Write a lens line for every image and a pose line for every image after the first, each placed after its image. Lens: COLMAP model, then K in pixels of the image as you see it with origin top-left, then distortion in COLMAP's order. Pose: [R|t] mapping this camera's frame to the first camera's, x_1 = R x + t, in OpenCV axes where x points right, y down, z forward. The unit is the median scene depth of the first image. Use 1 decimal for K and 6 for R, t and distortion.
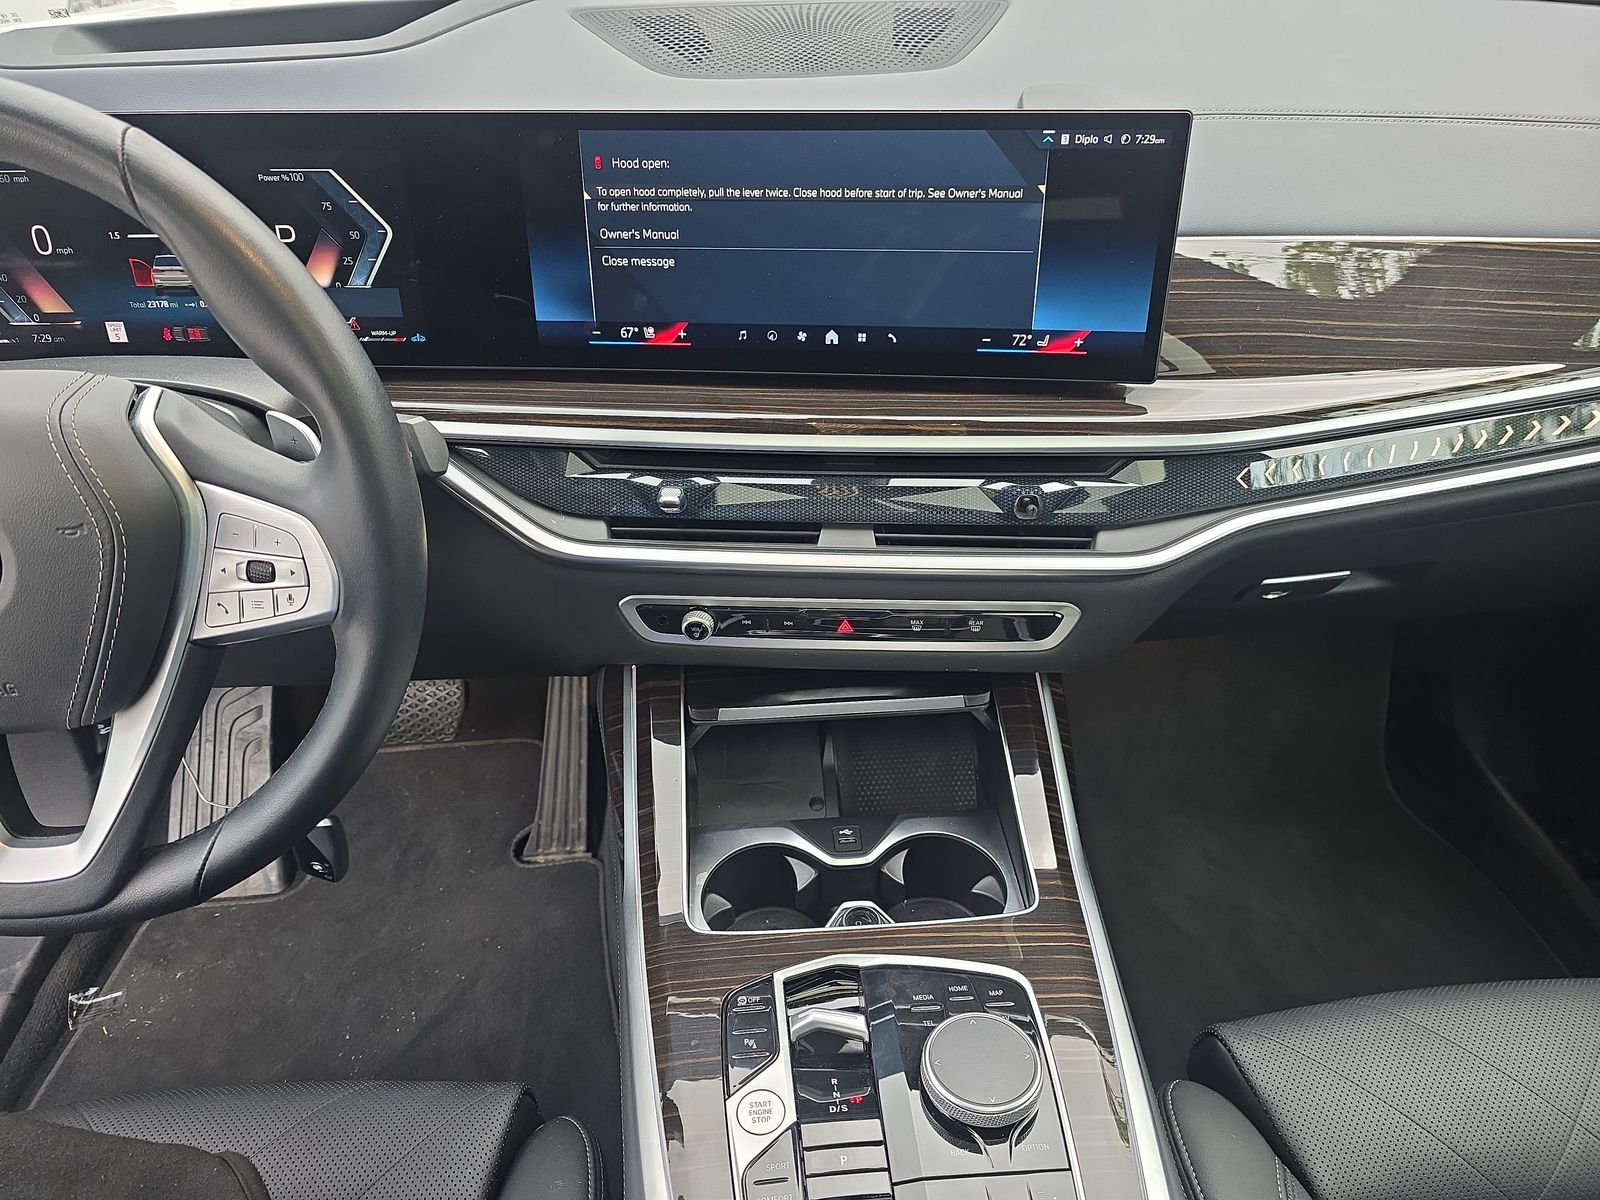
lens RADIAL K [[1077.8, 0, 736.6], [0, 1077.8, 627.2], [0, 0, 1]] dist [0.035544, -0.039160]
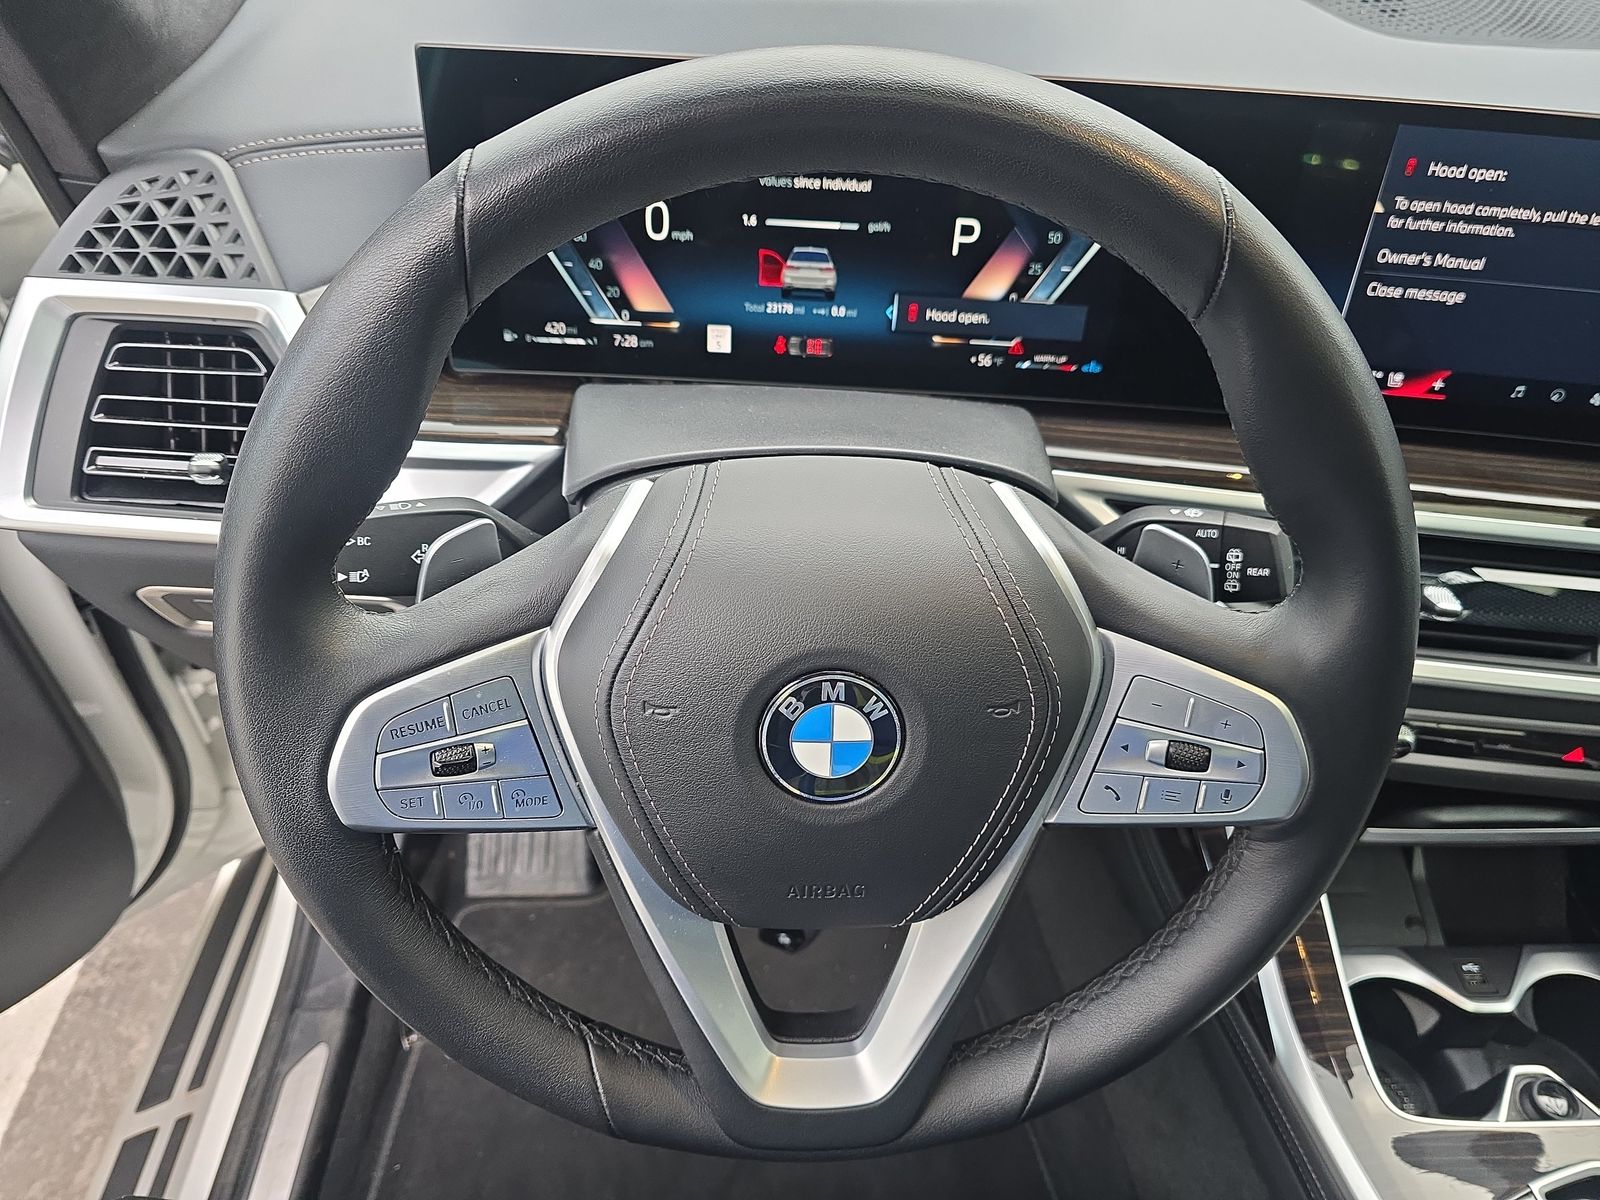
lens RADIAL K [[1077.8, 0, 796.8], [0, 1077.8, 613.5], [0, 0, 1]] dist [0.035544, -0.039160]
pose [[0.998146, 0.059986, 0.010280, -0.528291], [-0.060570, 0.995585, 0.071710, -0.135859], [-0.005933, -0.072200, 0.997373, 0.200919]]
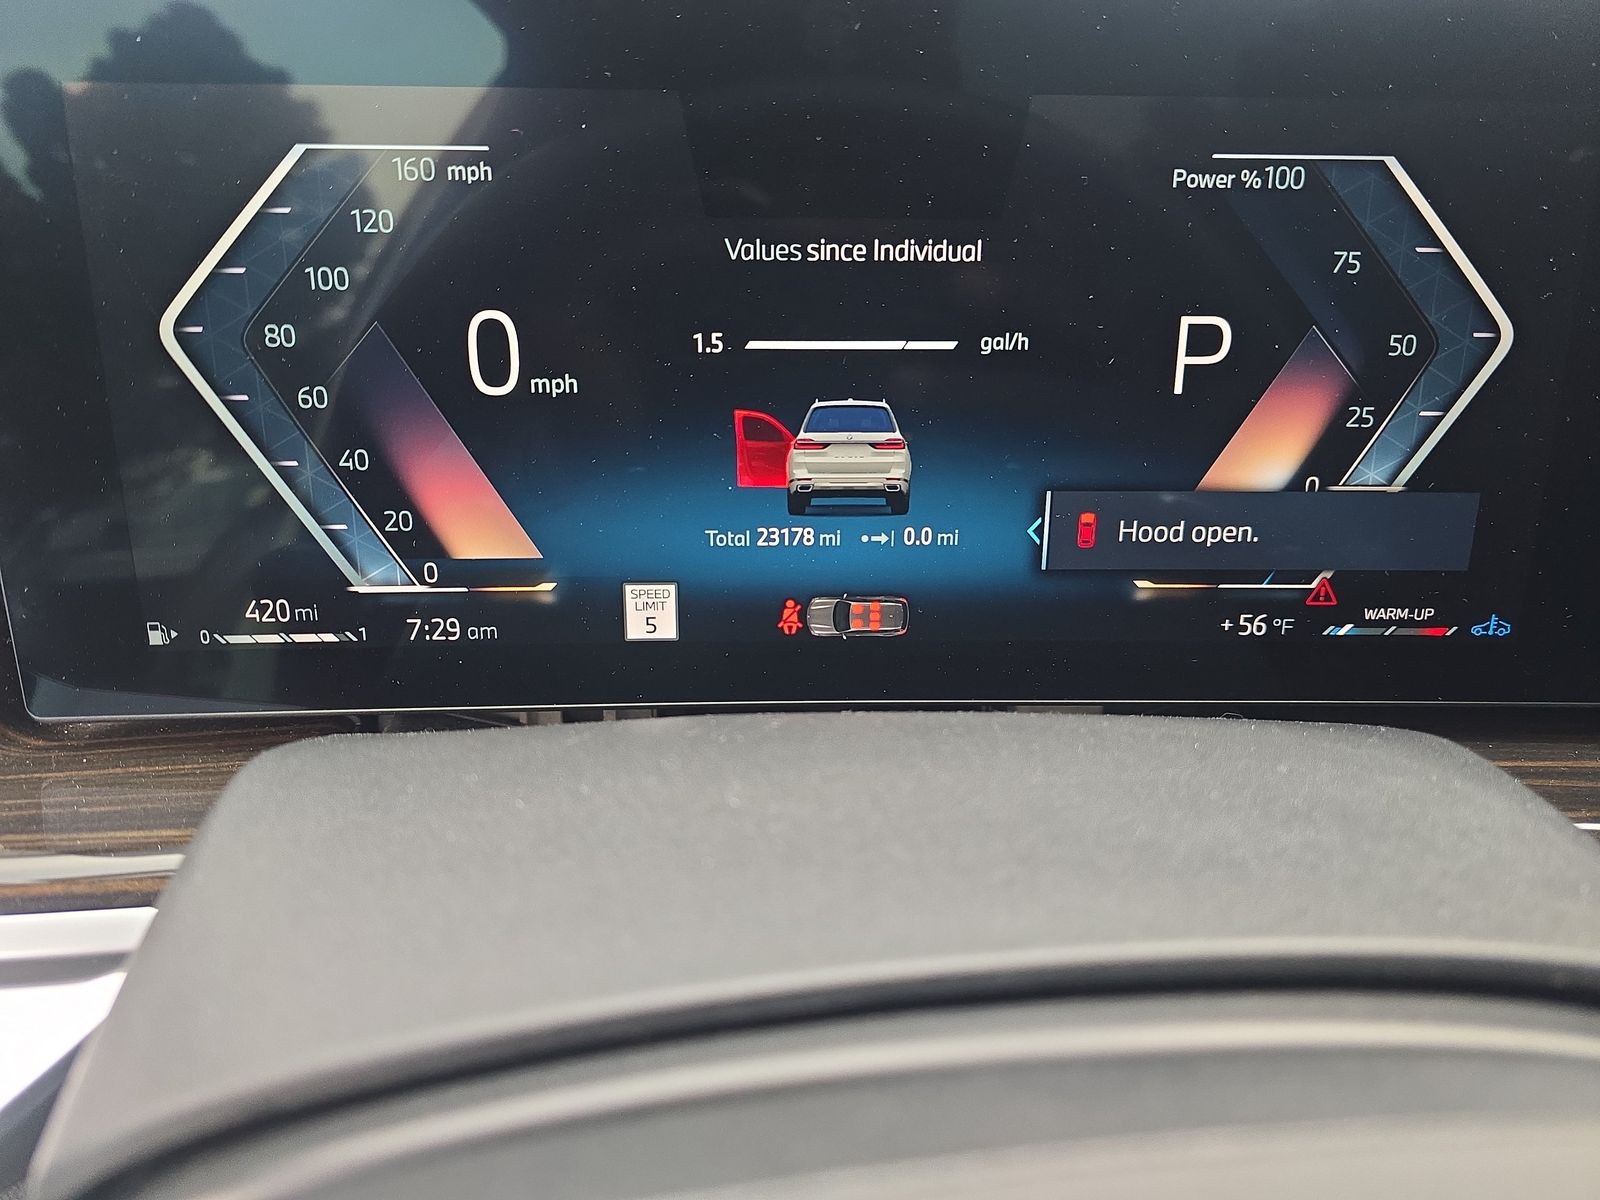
lens RADIAL K [[1077.8, 0, 792.7], [0, 1077.8, 609.2], [0, 0, 1]] dist [0.035544, -0.039160]
pose [[0.999701, 0.002671, 0.024287, -0.552576], [0.002379, 0.978643, -0.205556, -0.208266], [-0.024317, 0.205552, 0.978344, 0.682548]]
